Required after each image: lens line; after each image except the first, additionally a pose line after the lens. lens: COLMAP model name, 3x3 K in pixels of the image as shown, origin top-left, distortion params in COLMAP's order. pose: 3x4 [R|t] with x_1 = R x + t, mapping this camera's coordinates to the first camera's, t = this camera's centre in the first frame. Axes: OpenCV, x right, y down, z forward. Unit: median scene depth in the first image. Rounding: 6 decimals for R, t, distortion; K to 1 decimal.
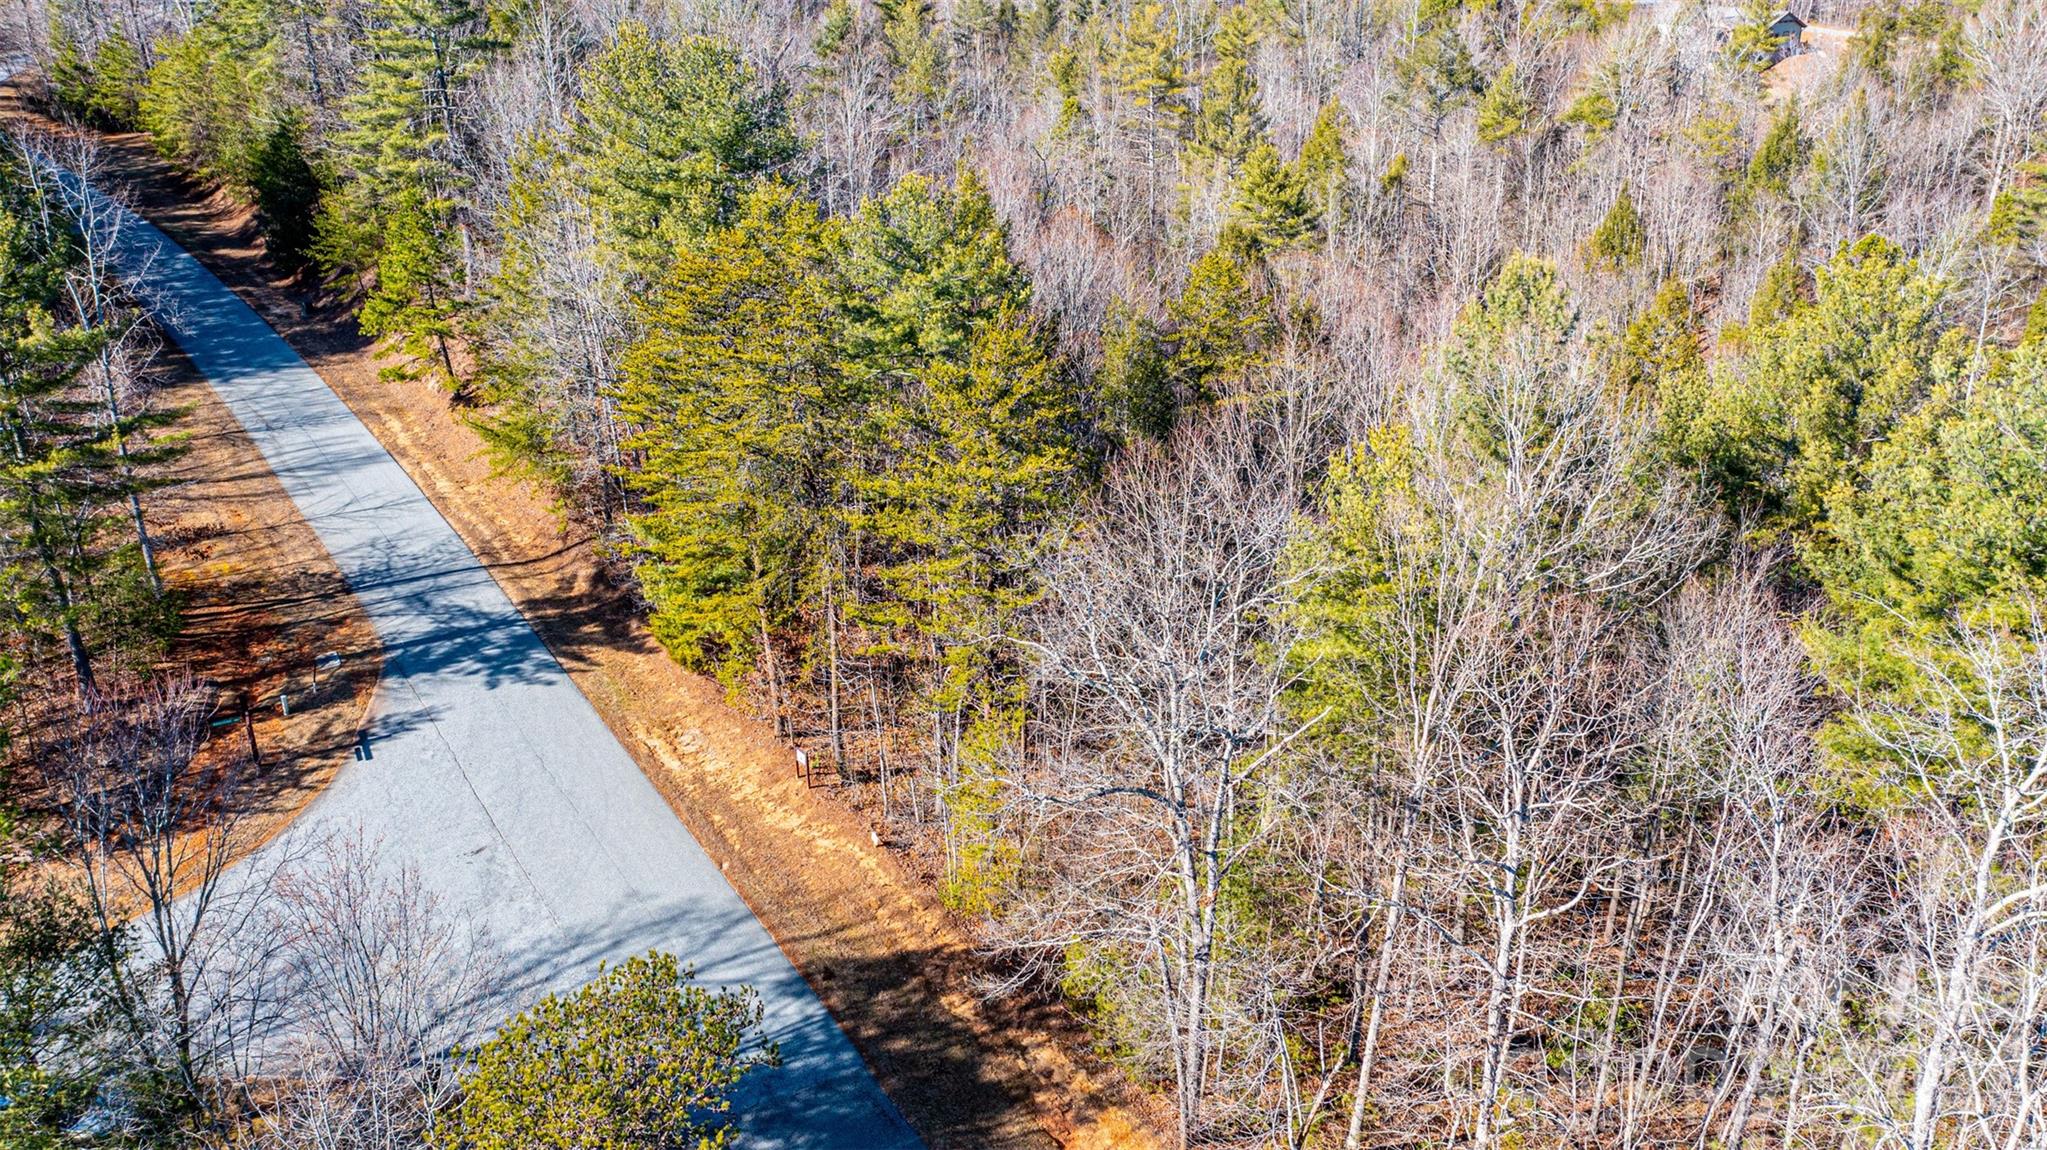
lens RADIAL K [[1611.8, 0, 1009.3], [0, 1611.8, 576.3], [0, 0, 1]] dist [-0.019893, 0.016000]
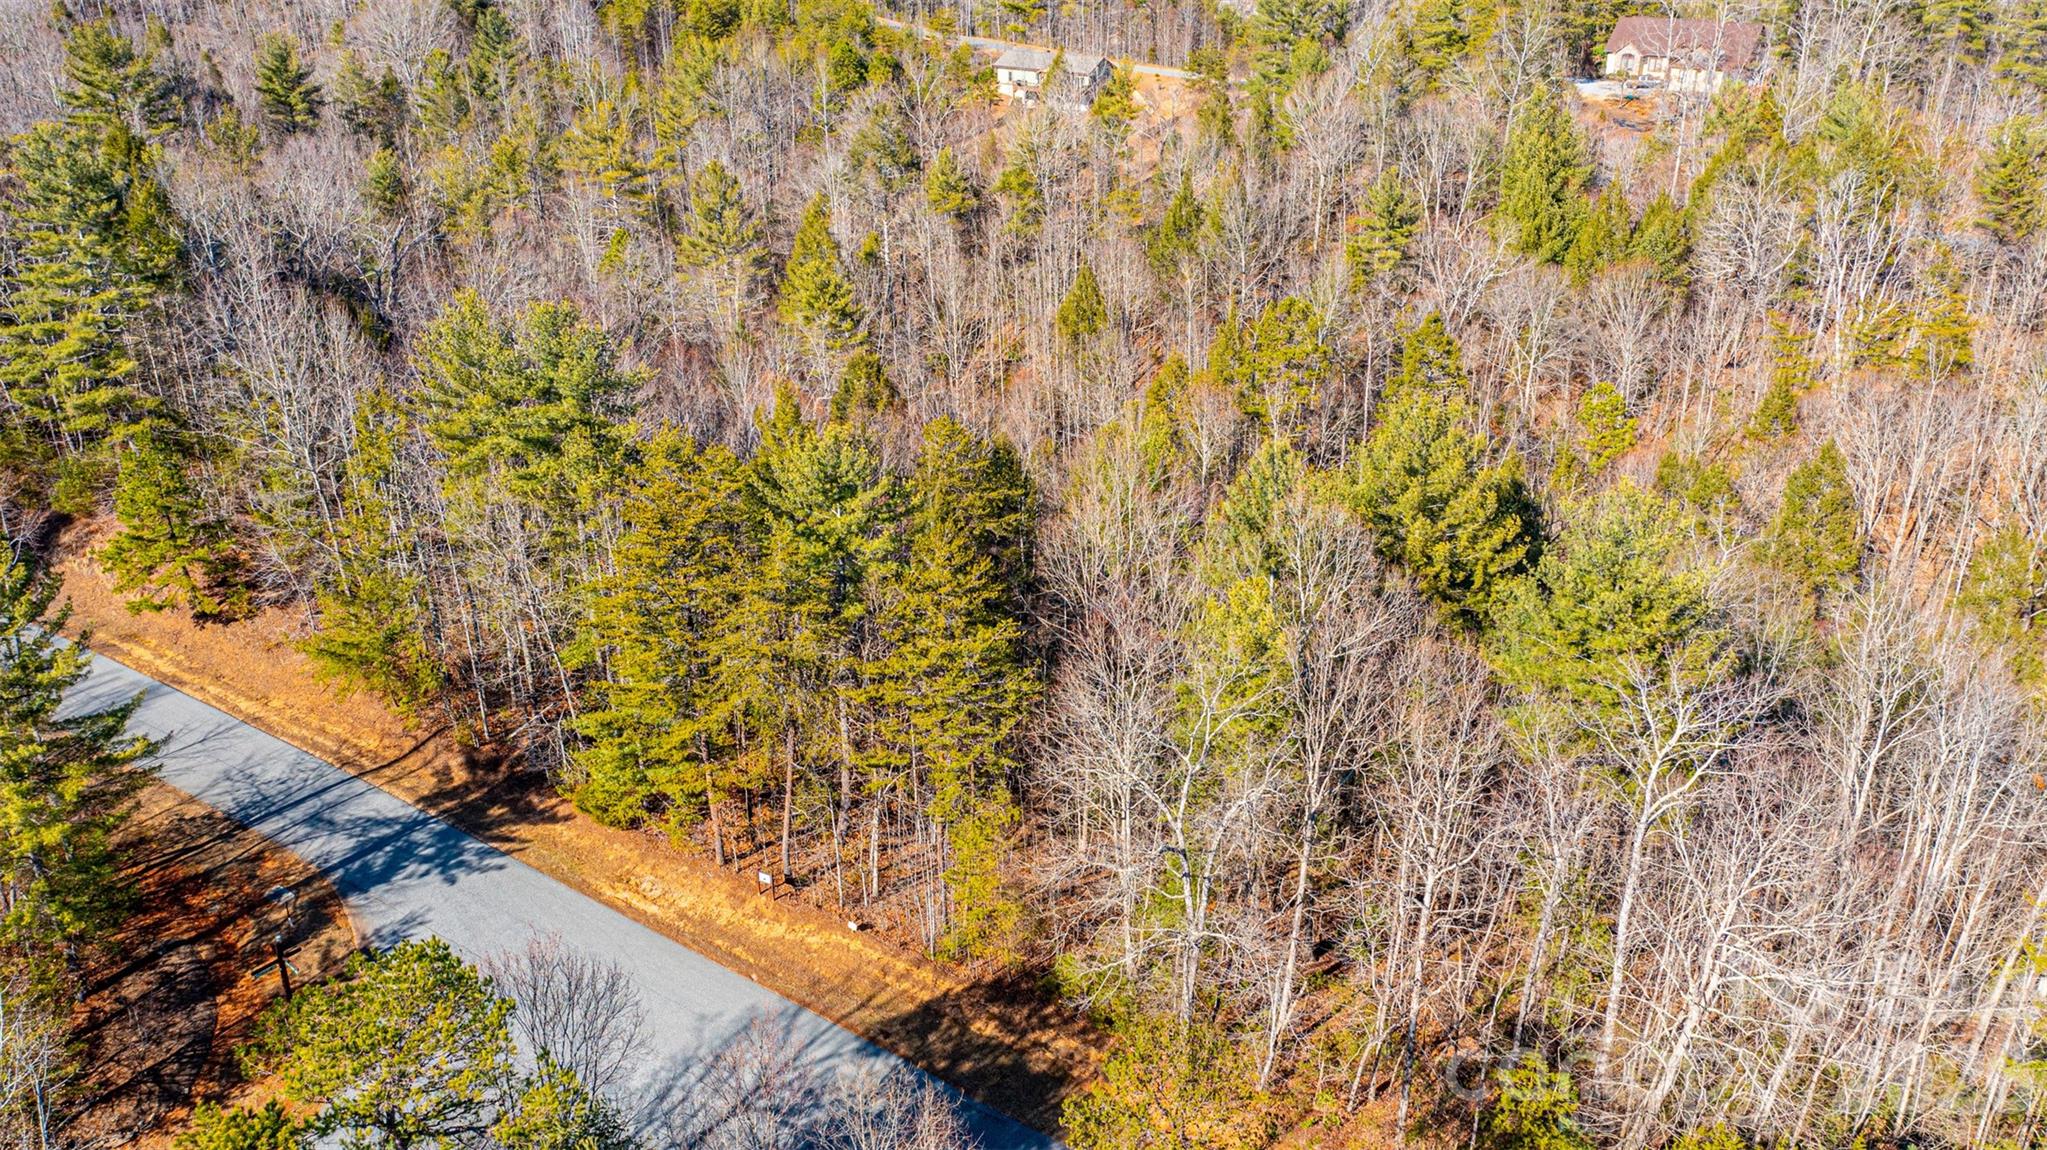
lens RADIAL K [[1611.8, 0, 1015.8], [0, 1611.8, 577.8], [0, 0, 1]] dist [-0.019893, 0.016000]
pose [[0.905122, -0.169335, 0.389974, -0.358343], [0.165697, 0.985229, 0.043226, -0.124177], [-0.391533, 0.025493, 0.919811, -0.207726]]
